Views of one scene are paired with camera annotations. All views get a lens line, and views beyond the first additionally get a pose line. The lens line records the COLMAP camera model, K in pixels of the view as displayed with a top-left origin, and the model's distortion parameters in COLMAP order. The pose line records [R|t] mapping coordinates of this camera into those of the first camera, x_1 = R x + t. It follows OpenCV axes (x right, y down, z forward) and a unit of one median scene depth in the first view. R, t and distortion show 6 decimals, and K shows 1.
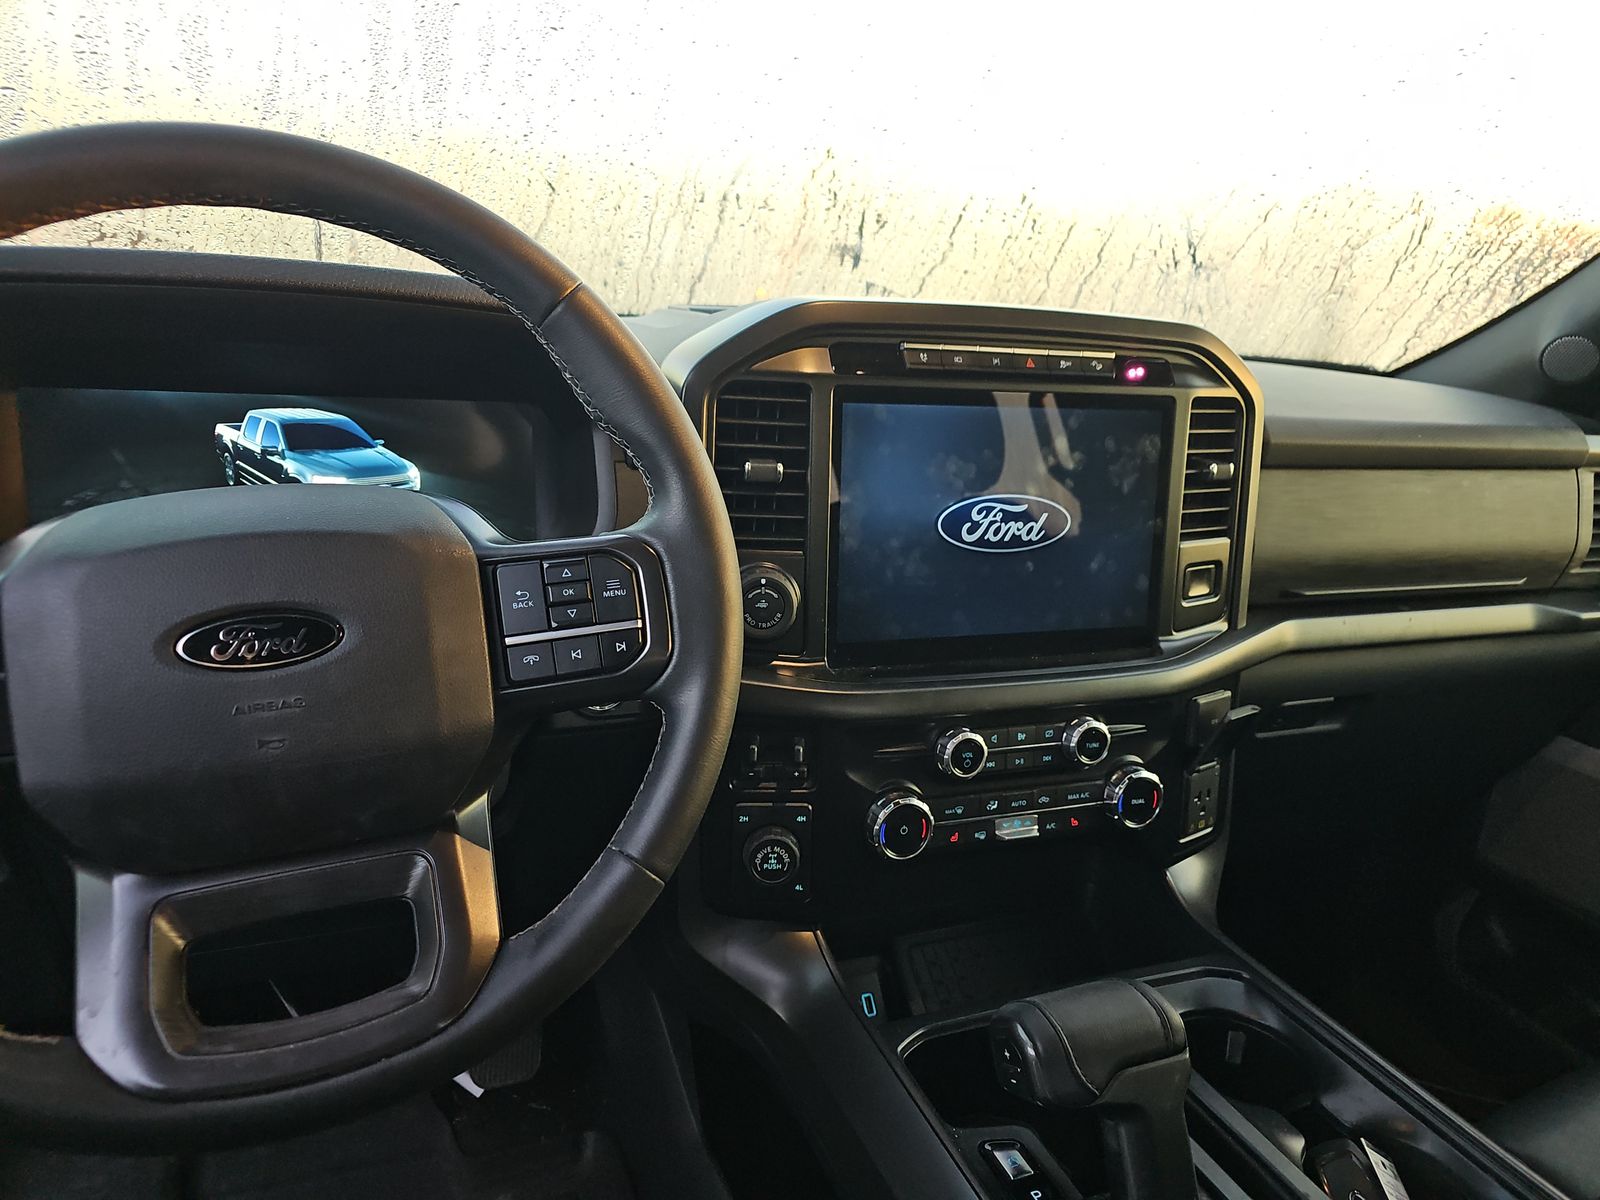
lens RADIAL K [[1062.5, 0, 801.2], [0, 1062.5, 620.1], [0, 0, 1]] dist [0.008902, -0.001833]
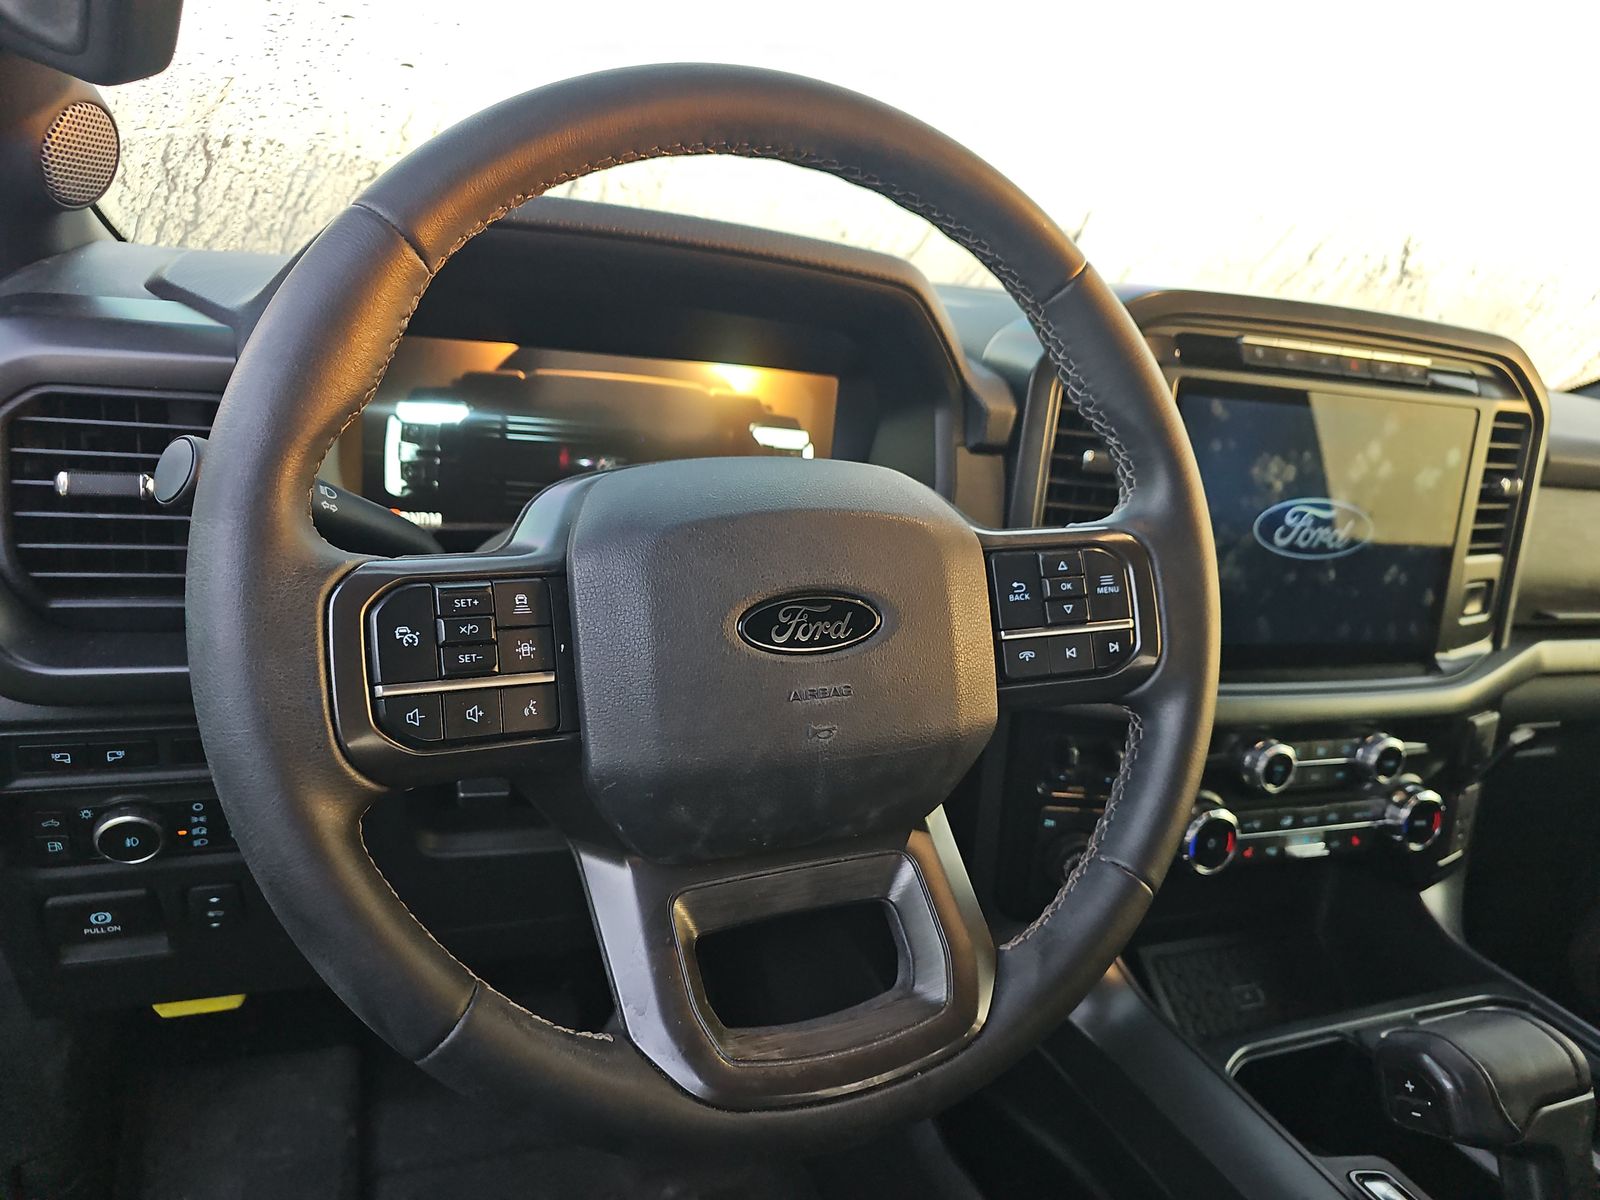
lens RADIAL K [[1100.6, 0, 775.5], [0, 1100.6, 600.4], [0, 0, 1]] dist [-0.003257, -0.002012]
pose [[0.998059, 0.057213, 0.024610, -0.318377], [-0.057290, 0.998355, 0.002437, -0.000950], [-0.024430, -0.003842, 0.999694, 0.015301]]
